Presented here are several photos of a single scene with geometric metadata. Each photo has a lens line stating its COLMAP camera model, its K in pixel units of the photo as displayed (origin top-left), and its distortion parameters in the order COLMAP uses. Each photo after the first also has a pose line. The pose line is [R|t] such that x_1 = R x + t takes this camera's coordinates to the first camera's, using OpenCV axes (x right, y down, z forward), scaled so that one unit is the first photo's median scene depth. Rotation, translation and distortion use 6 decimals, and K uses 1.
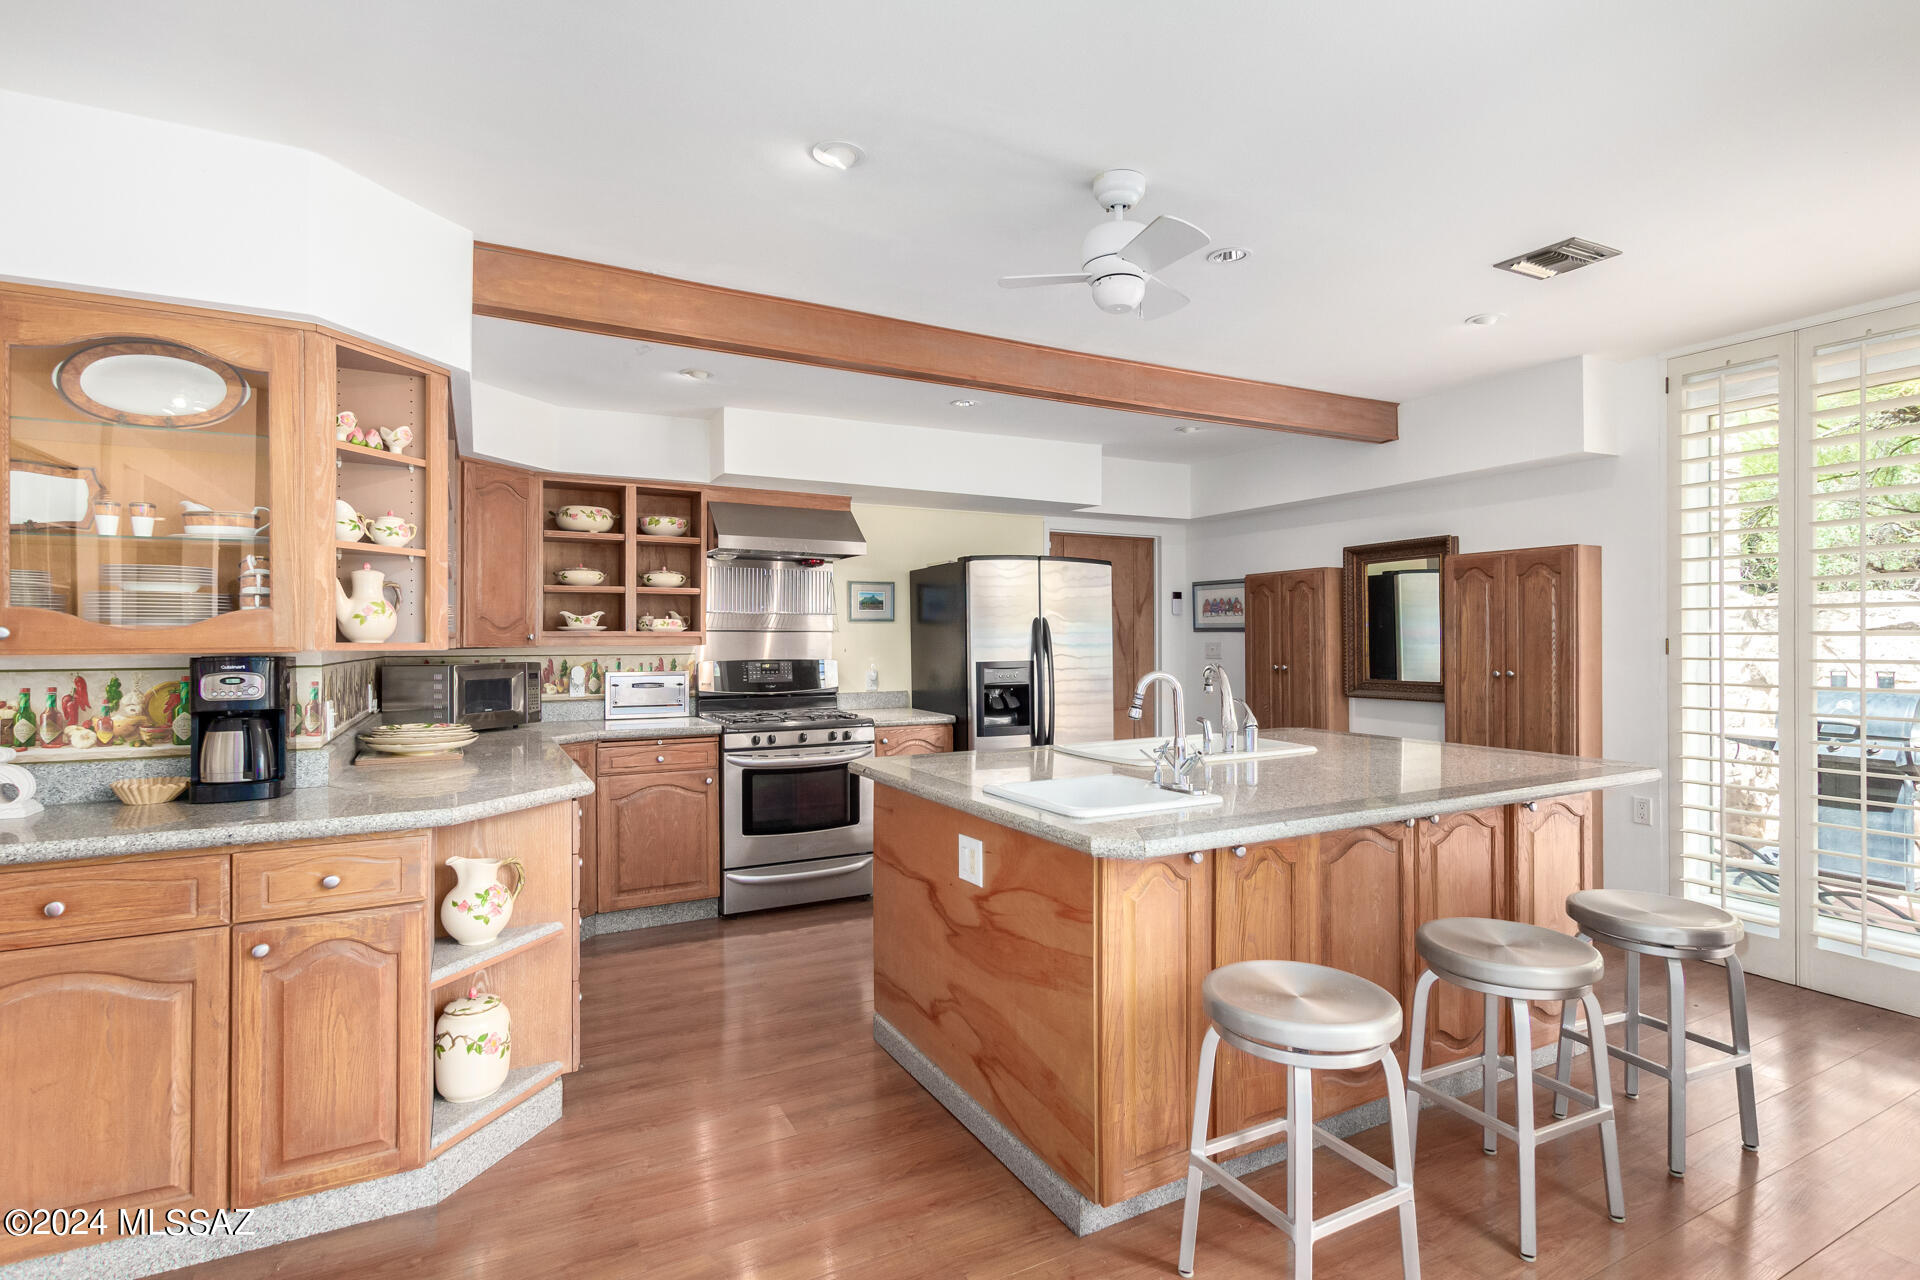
lens RADIAL K [[931.8, 0, 978.6], [0, 931.8, 638.9], [0, 0, 1]] dist [0.009243, -0.003222]
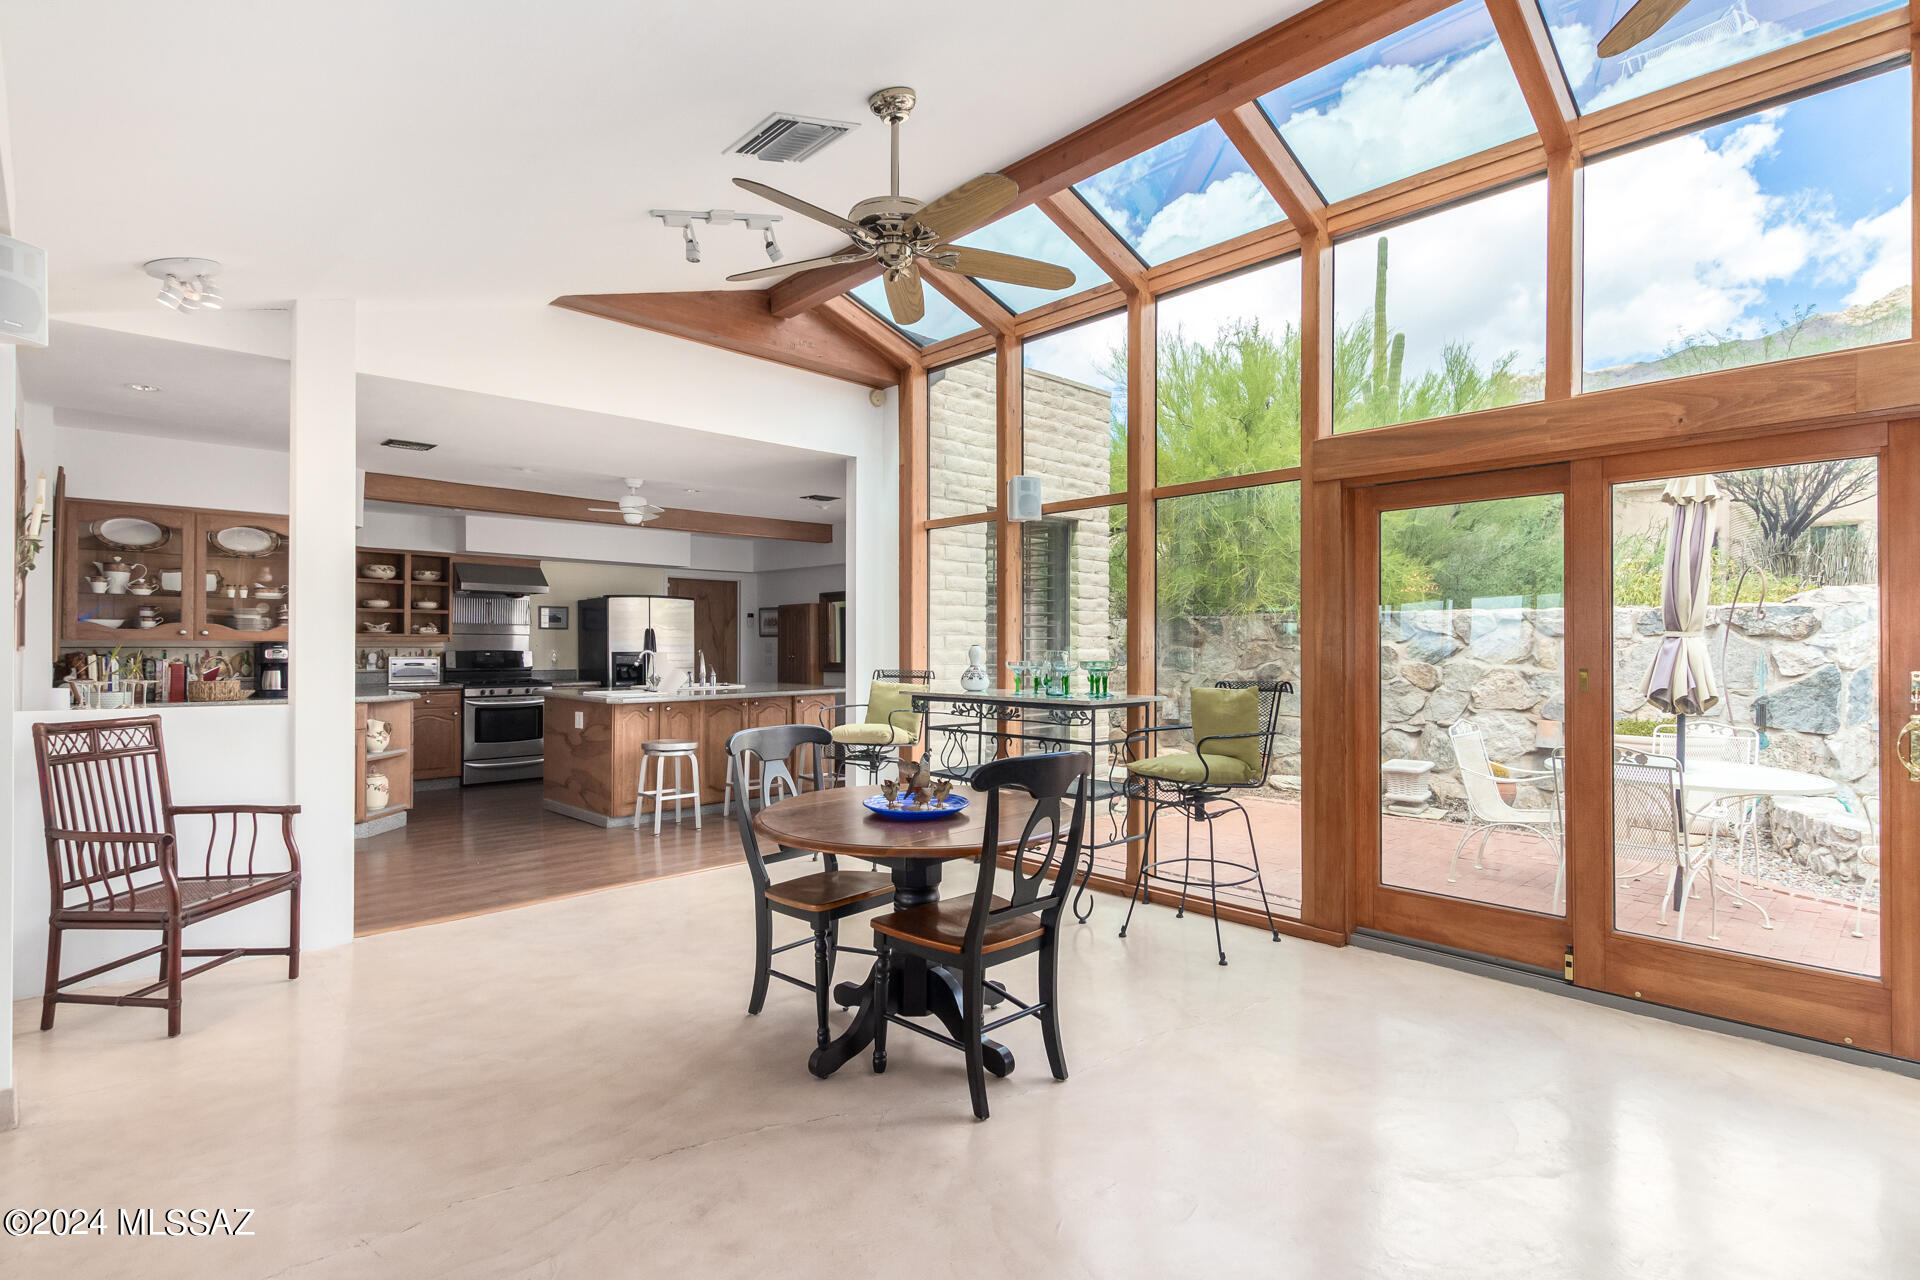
lens RADIAL K [[931.8, 0, 957.2], [0, 931.8, 641.7], [0, 0, 1]] dist [0.009243, -0.003222]
pose [[0.965492, 0.006437, 0.260353, 0.187067], [-0.005883, 0.999978, -0.002905, 0.006355], [-0.260366, 0.001273, 0.965509, -1.028735]]
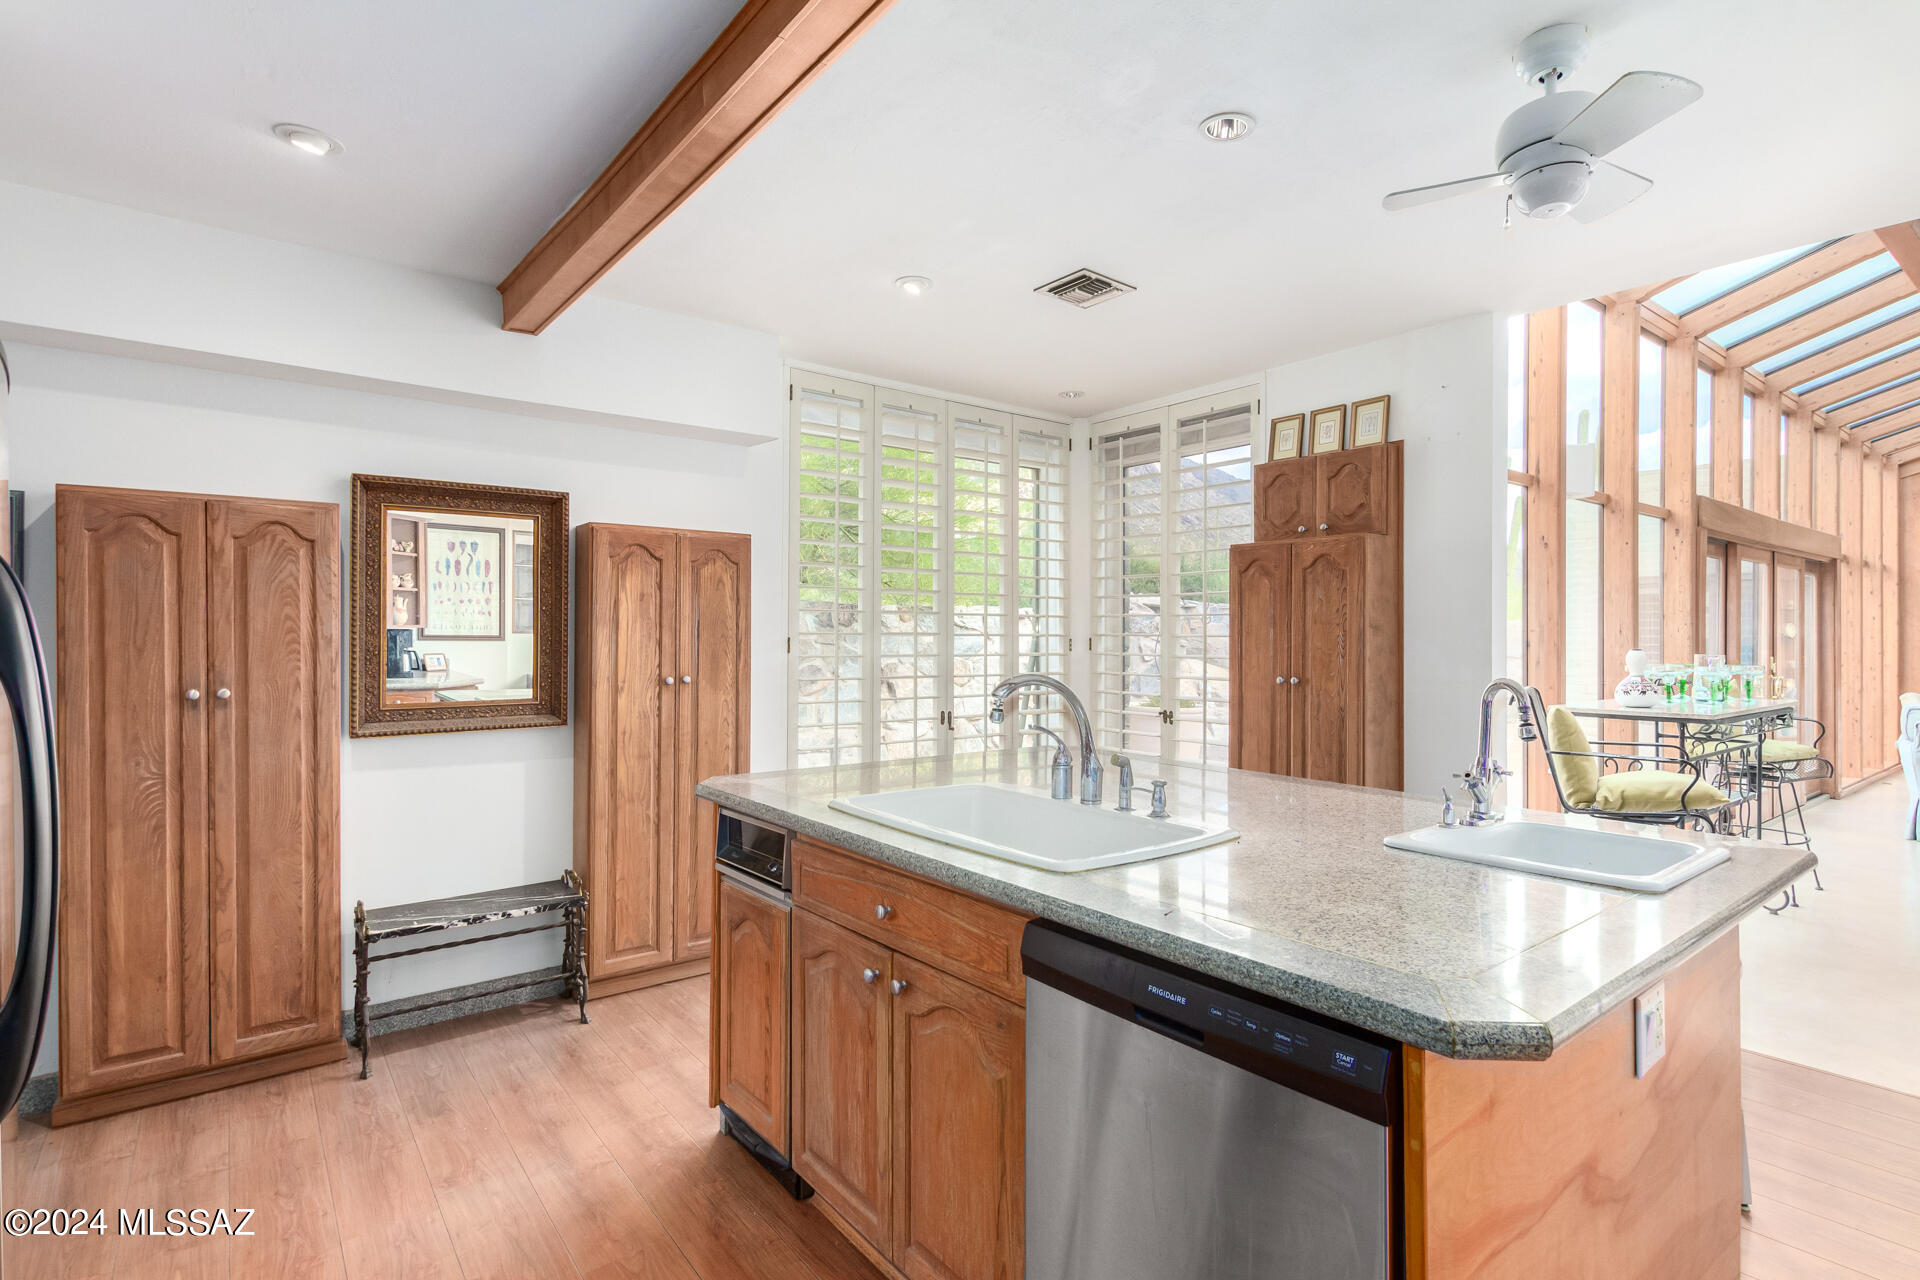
lens RADIAL K [[931.8, 0, 975.9], [0, 931.8, 641.0], [0, 0, 1]] dist [0.009243, -0.003222]
pose [[-0.184912, -0.003306, 0.982749, -0.268284], [-0.004054, 0.999988, 0.002601, 0.000070], [-0.982747, -0.003503, -0.184924, 0.838659]]
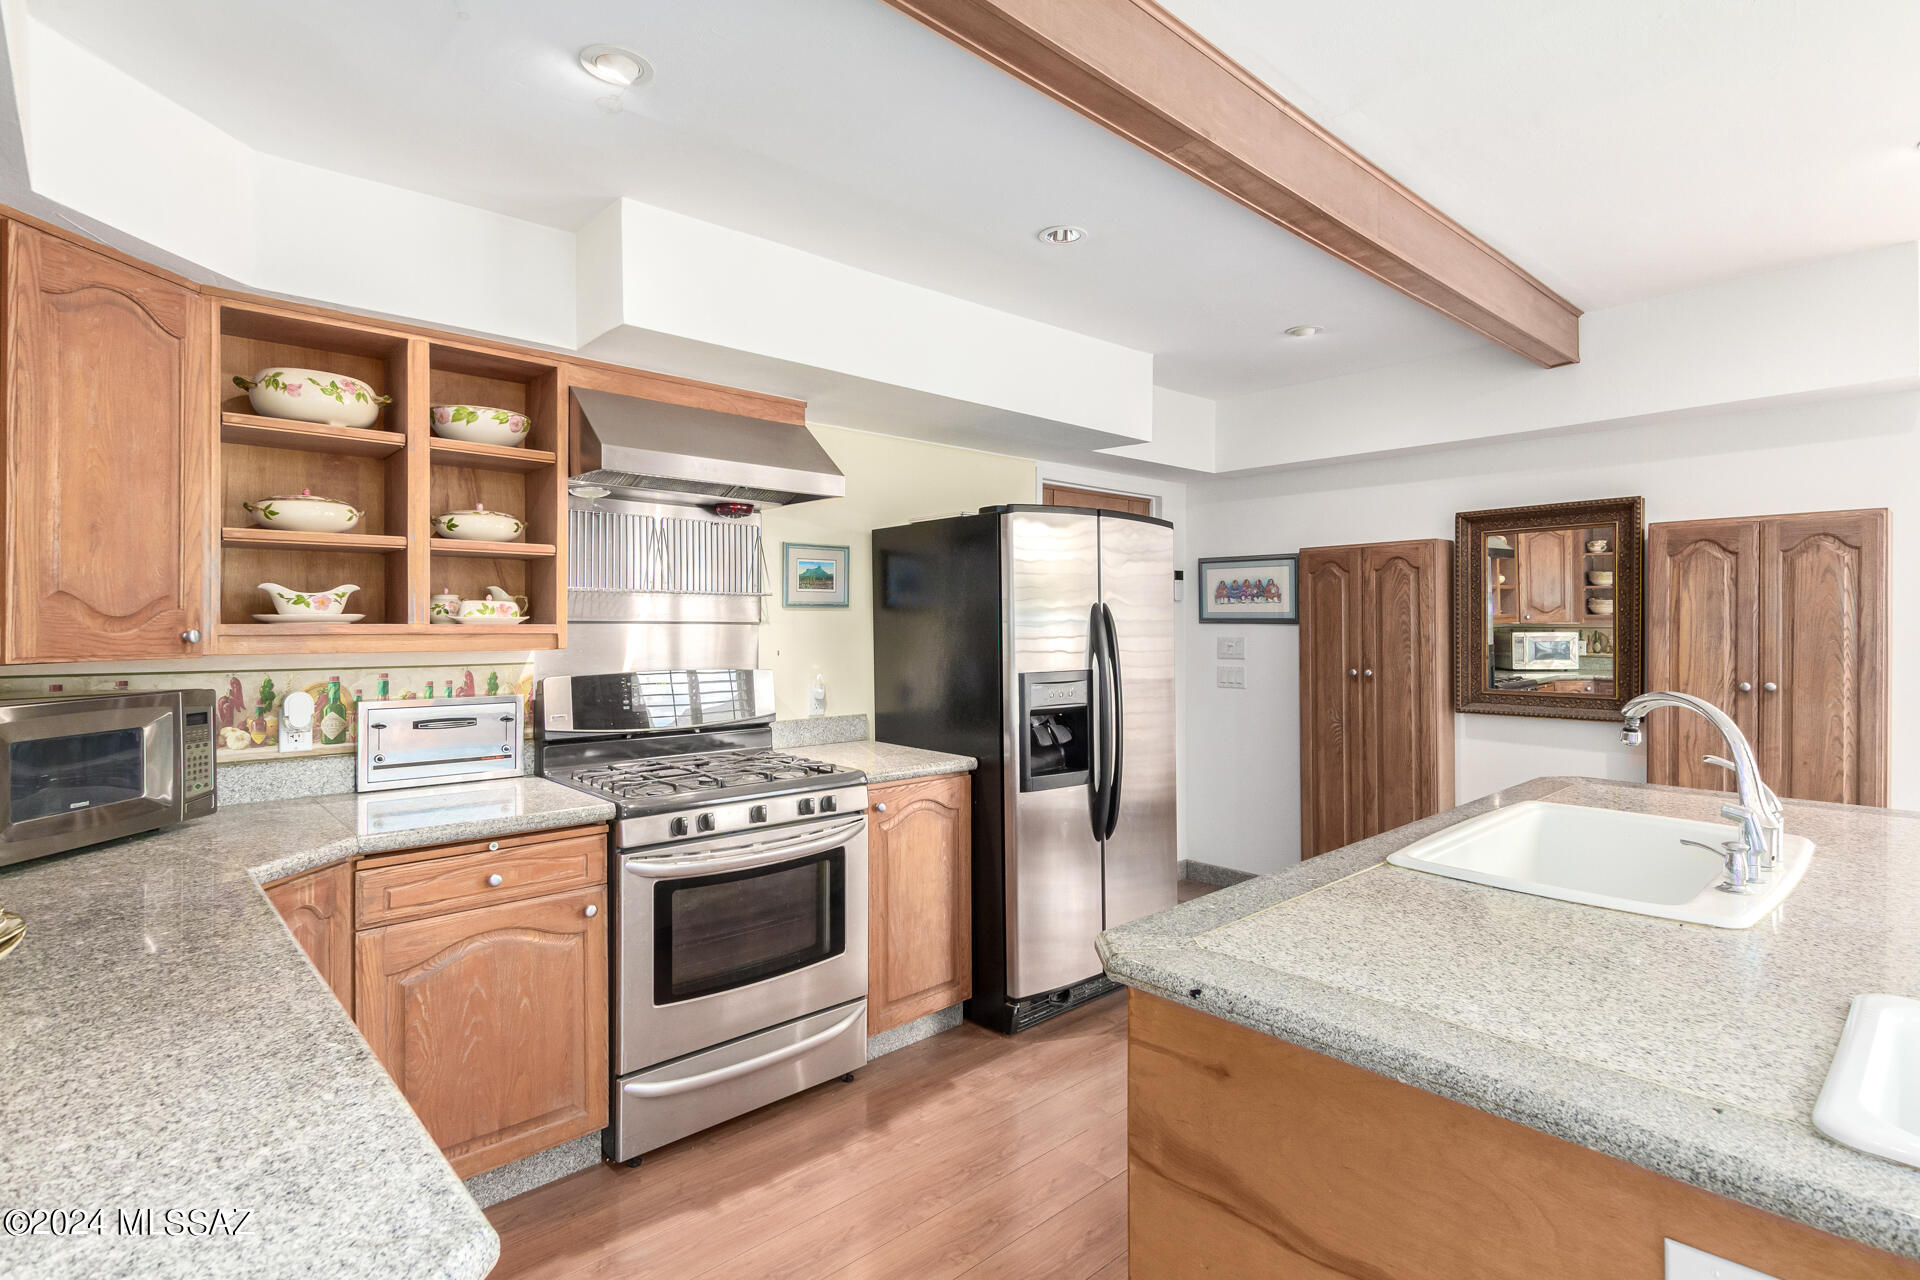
lens RADIAL K [[931.8, 0, 954.0], [0, 931.8, 628.5], [0, 0, 1]] dist [0.009243, -0.003222]
pose [[0.970892, 0.001840, 0.239510, -0.205676], [-0.002994, 0.999986, 0.004452, -0.008547], [-0.239498, -0.005040, 0.970884, 0.421870]]
